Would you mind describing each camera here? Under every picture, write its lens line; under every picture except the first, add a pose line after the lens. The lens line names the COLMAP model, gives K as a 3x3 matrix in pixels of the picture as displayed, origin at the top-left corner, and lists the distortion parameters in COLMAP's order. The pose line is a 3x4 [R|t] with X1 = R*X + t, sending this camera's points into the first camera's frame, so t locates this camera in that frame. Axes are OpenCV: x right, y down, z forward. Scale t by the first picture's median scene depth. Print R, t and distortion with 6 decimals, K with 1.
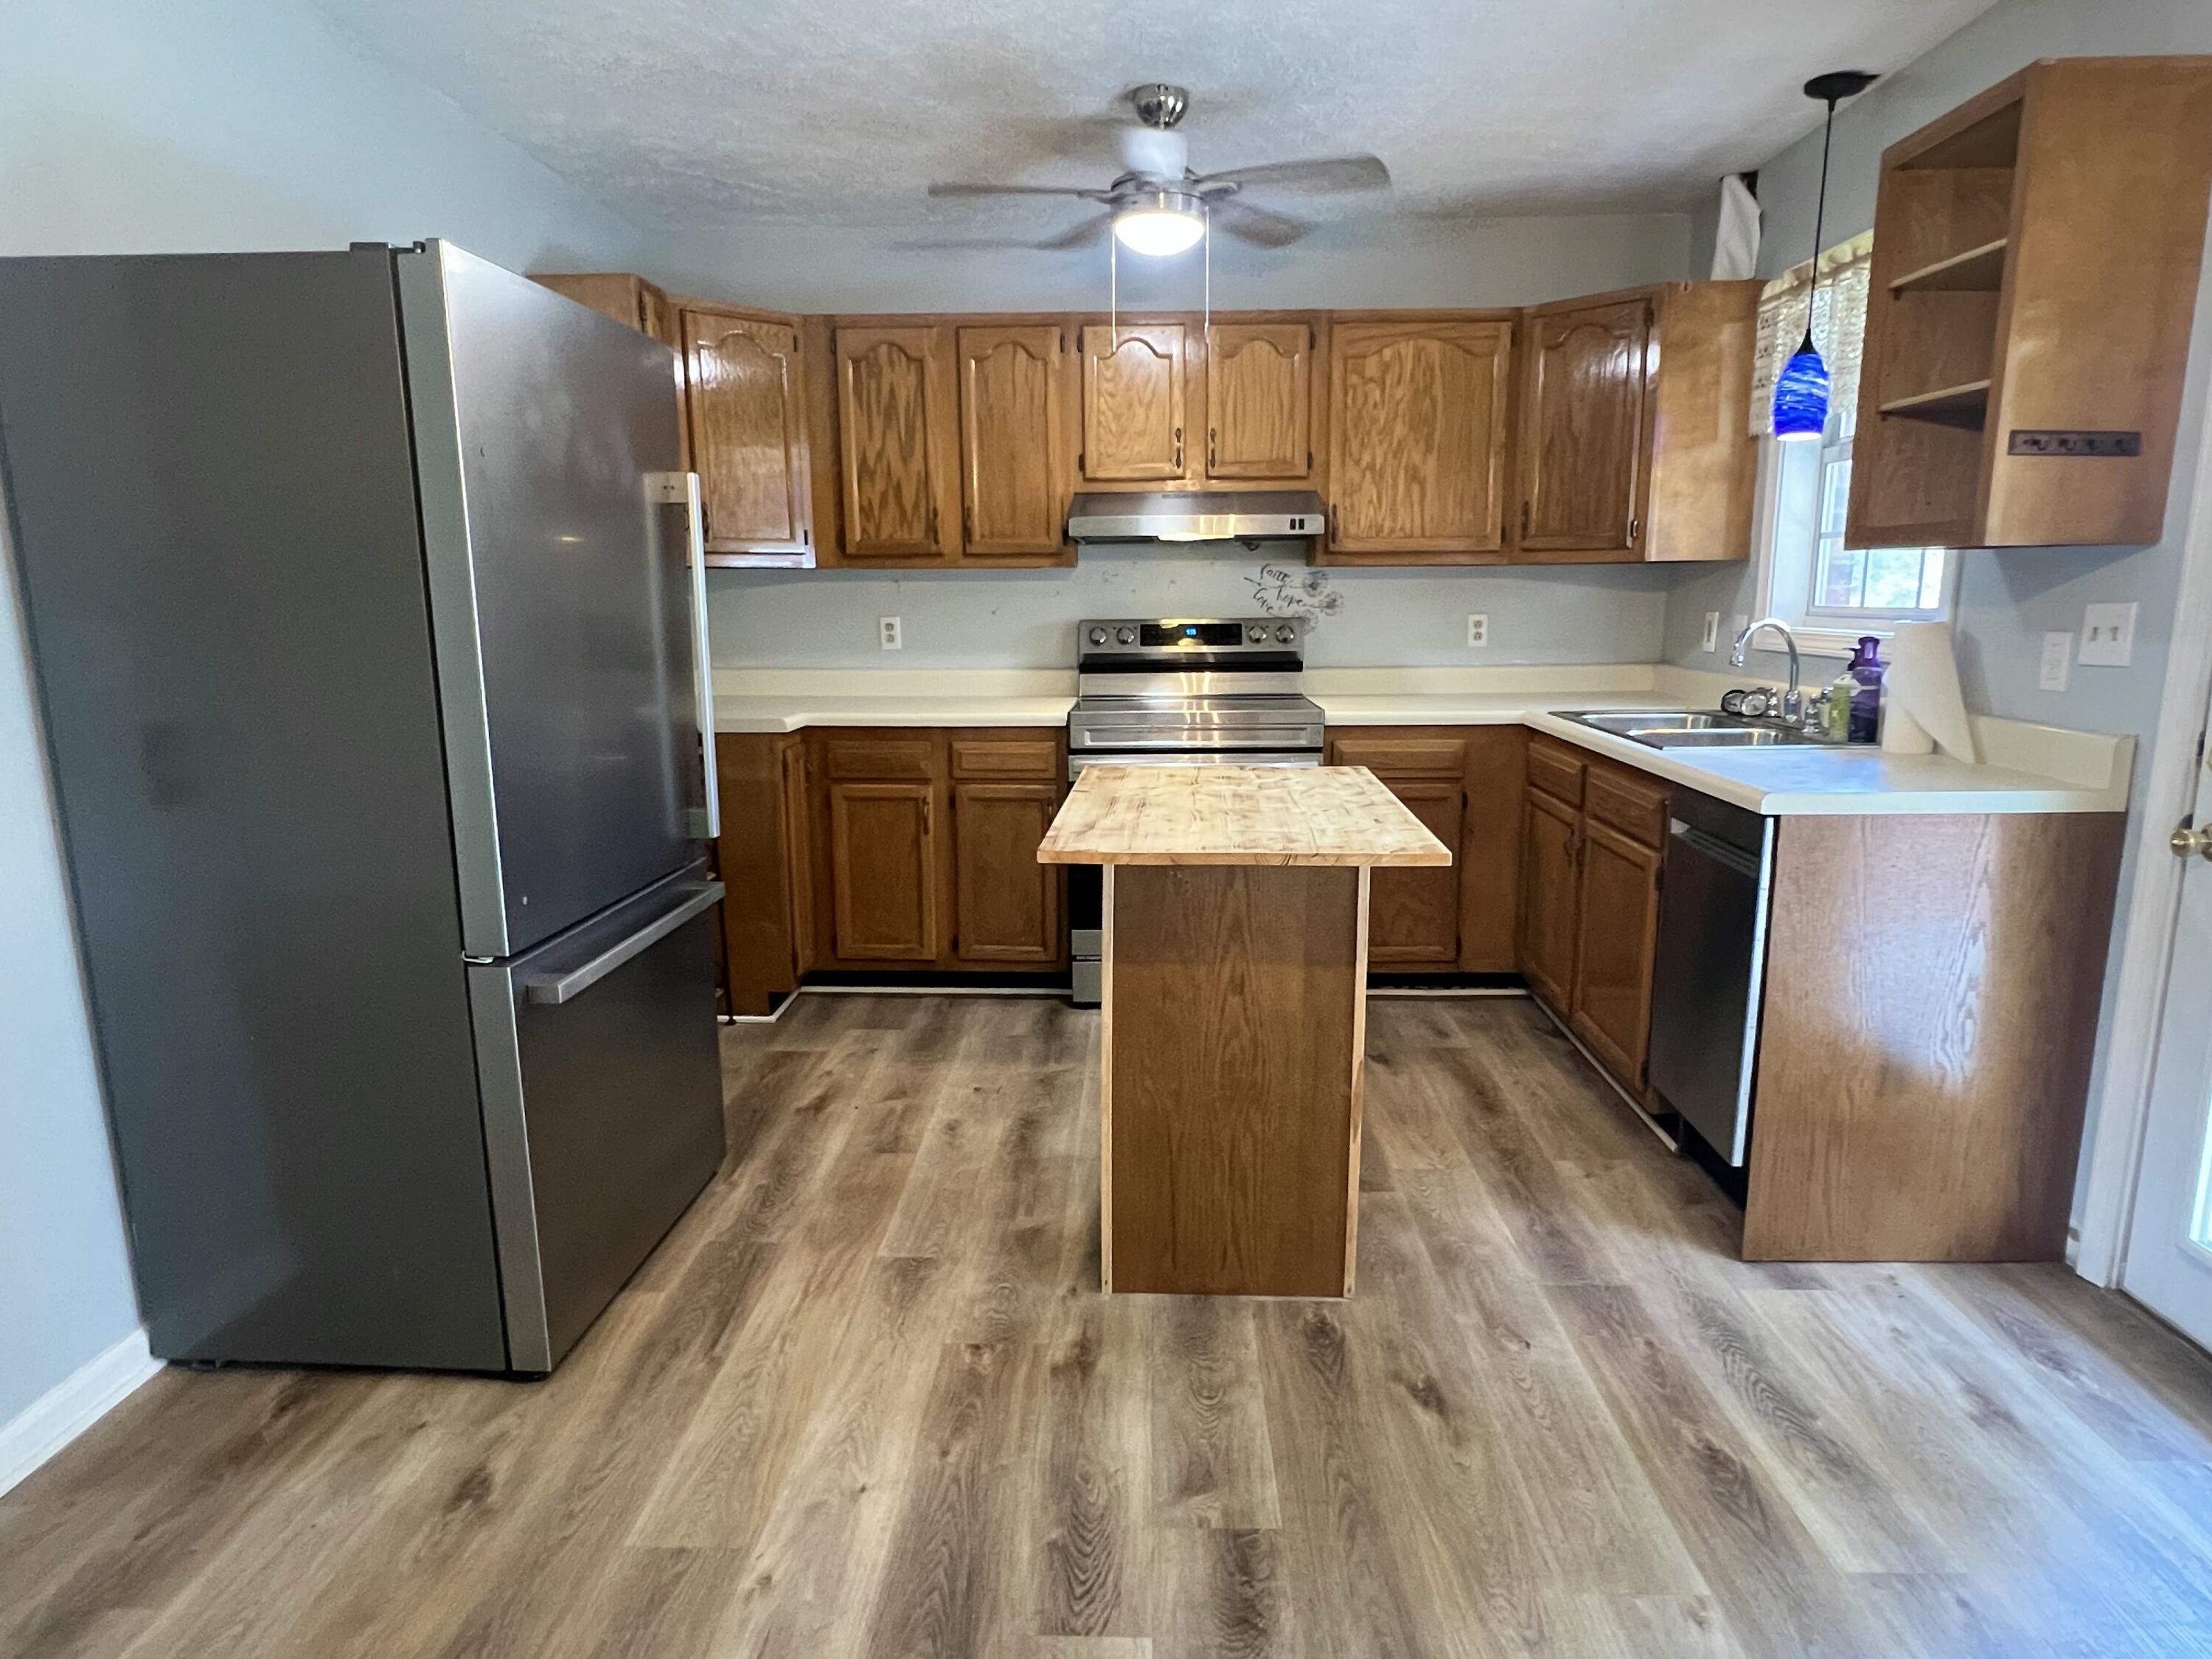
lens RADIAL K [[1267.3, 0, 1111.0], [0, 1267.3, 833.1], [0, 0, 1]] dist [0.003202, -0.004146]
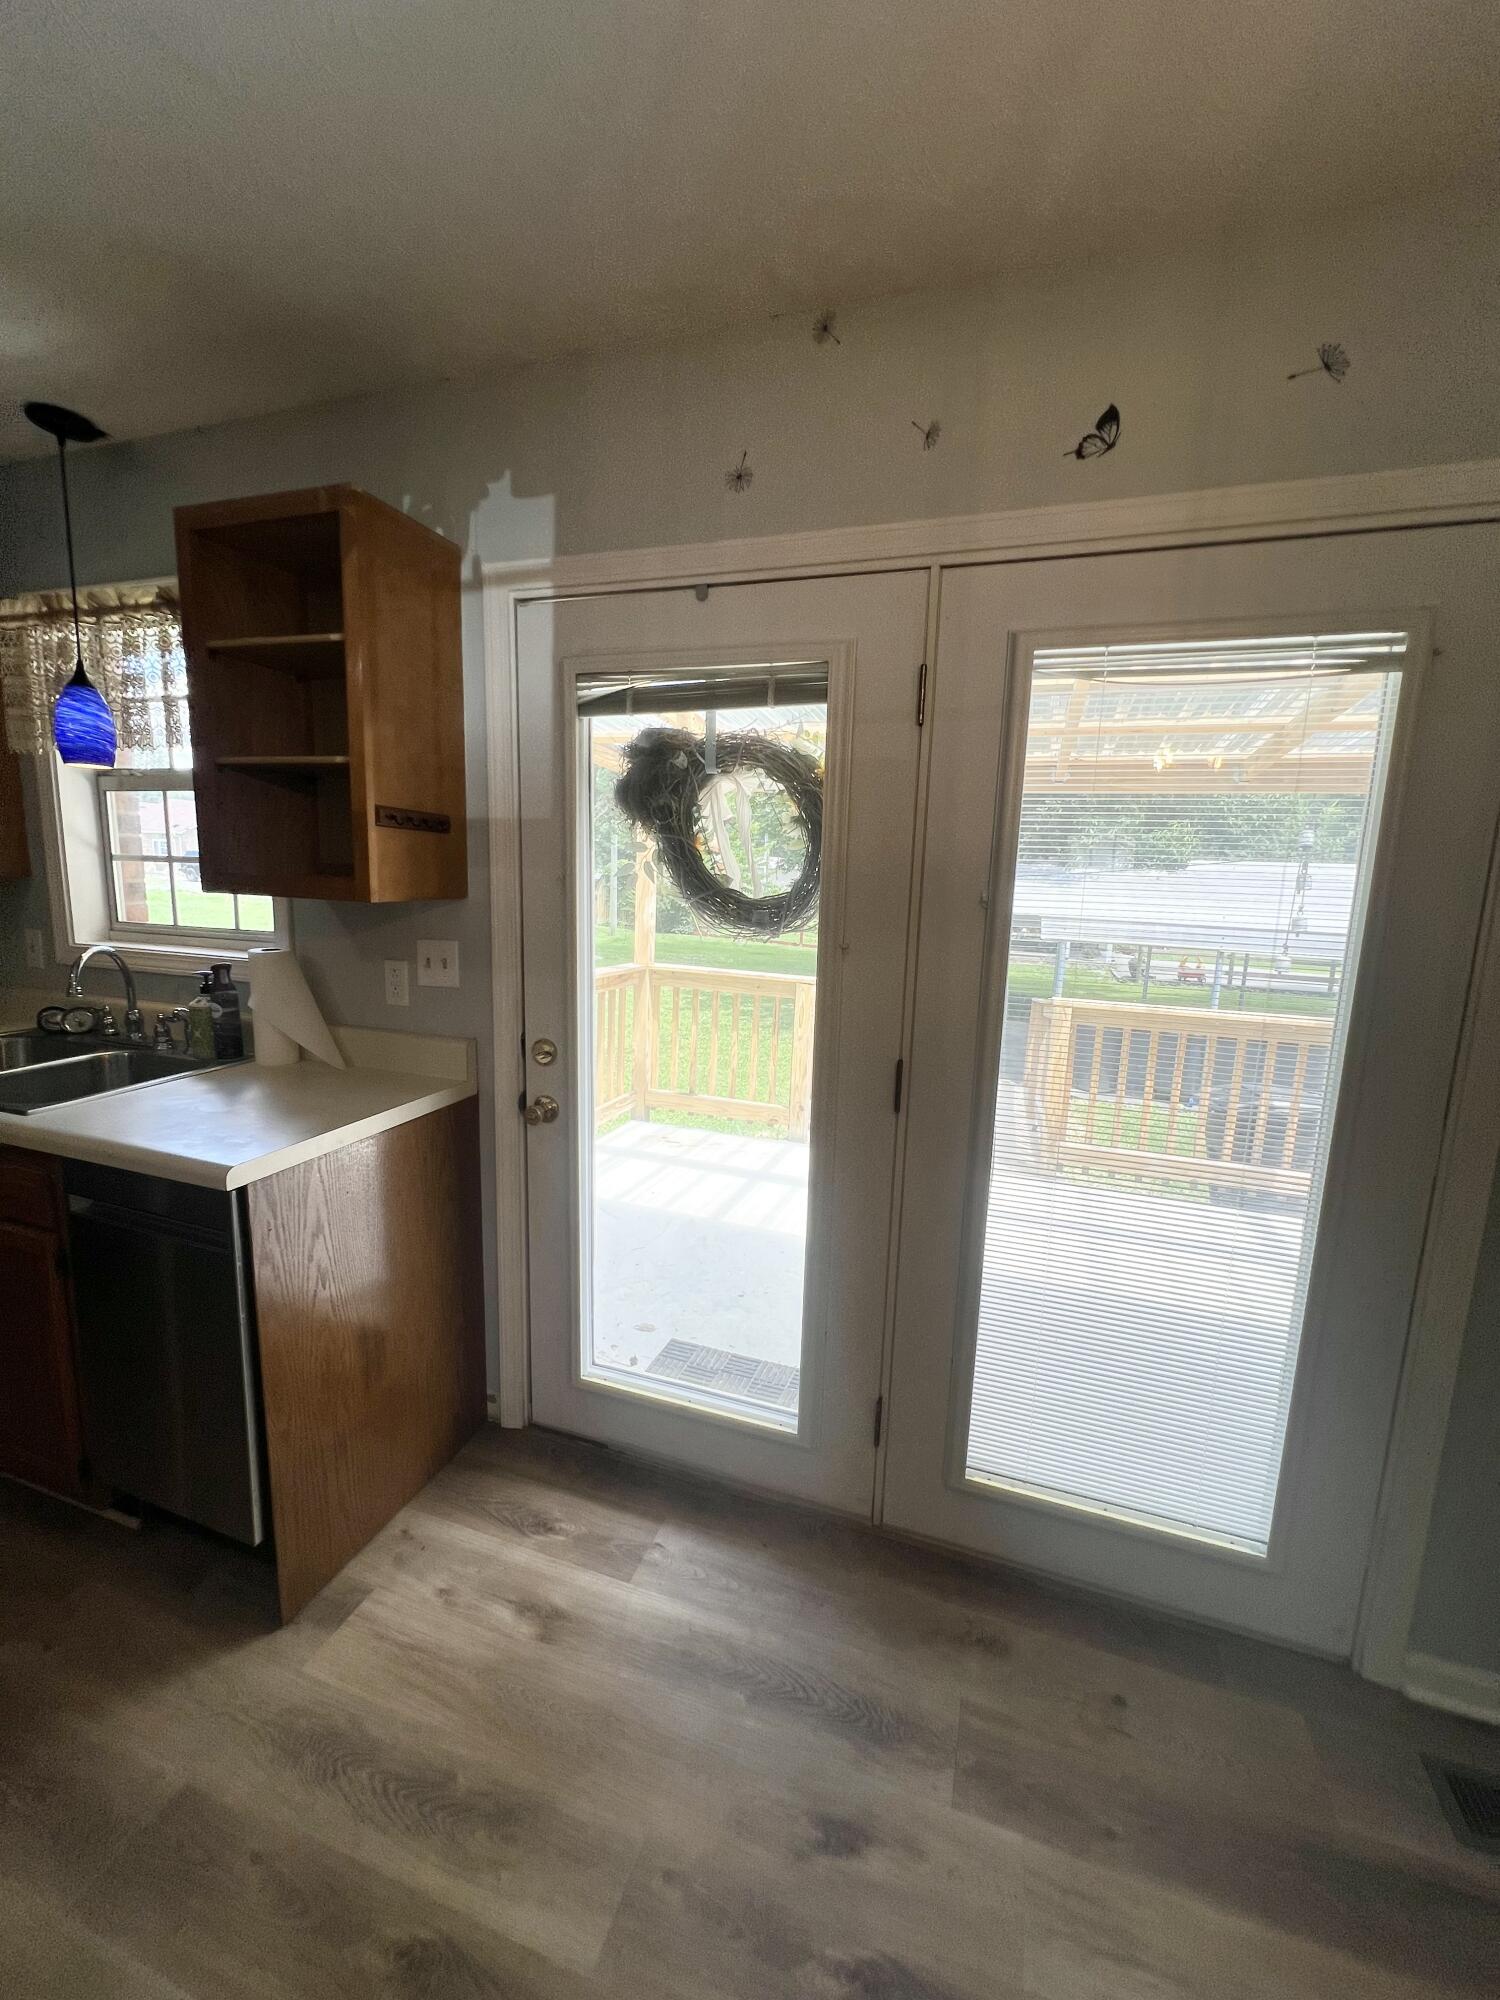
lens RADIAL K [[798.2, 0, 753.5], [0, 798.2, 992.0], [0, 0, 1]] dist [-0.005428, 0.001565]
pose [[0.288046, -0.130088, 0.948740, 0.084751], [0.149761, 0.984659, 0.089544, -0.142679], [-0.945834, 0.116292, 0.303109, 0.413068]]
